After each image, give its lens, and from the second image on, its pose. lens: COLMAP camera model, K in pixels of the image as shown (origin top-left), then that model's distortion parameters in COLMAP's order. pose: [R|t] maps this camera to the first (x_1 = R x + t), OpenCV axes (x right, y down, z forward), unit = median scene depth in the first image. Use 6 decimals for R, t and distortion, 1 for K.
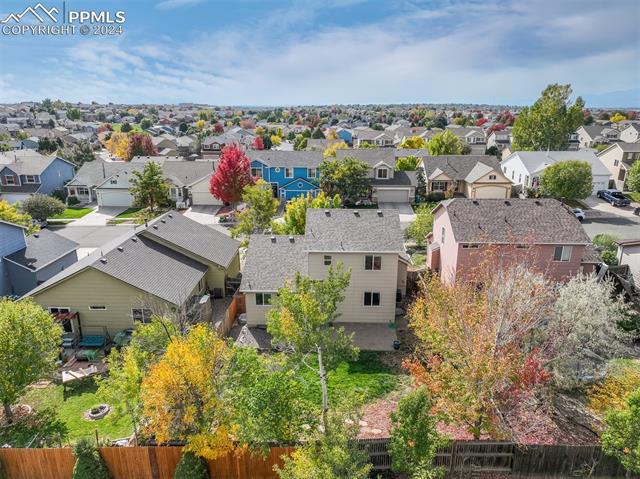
lens RADIAL K [[450.4, 0, 321.8], [0, 450.4, 239.4], [0, 0, 1]] dist [-0.001923, 0.015002]
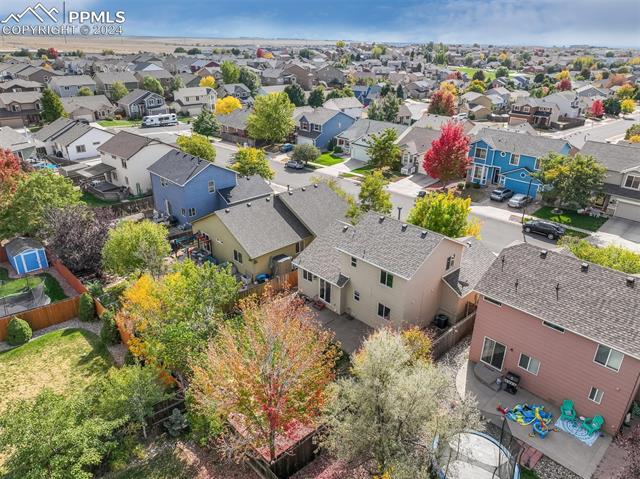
lens RADIAL K [[450.4, 0, 321.9], [0, 450.4, 238.4], [0, 0, 1]] dist [-0.001923, 0.015002]
pose [[0.713073, 0.292369, -0.637219, 0.531371], [-0.216823, 0.956304, 0.196137, -0.172186], [0.666719, -0.001696, 0.745307, 0.117100]]
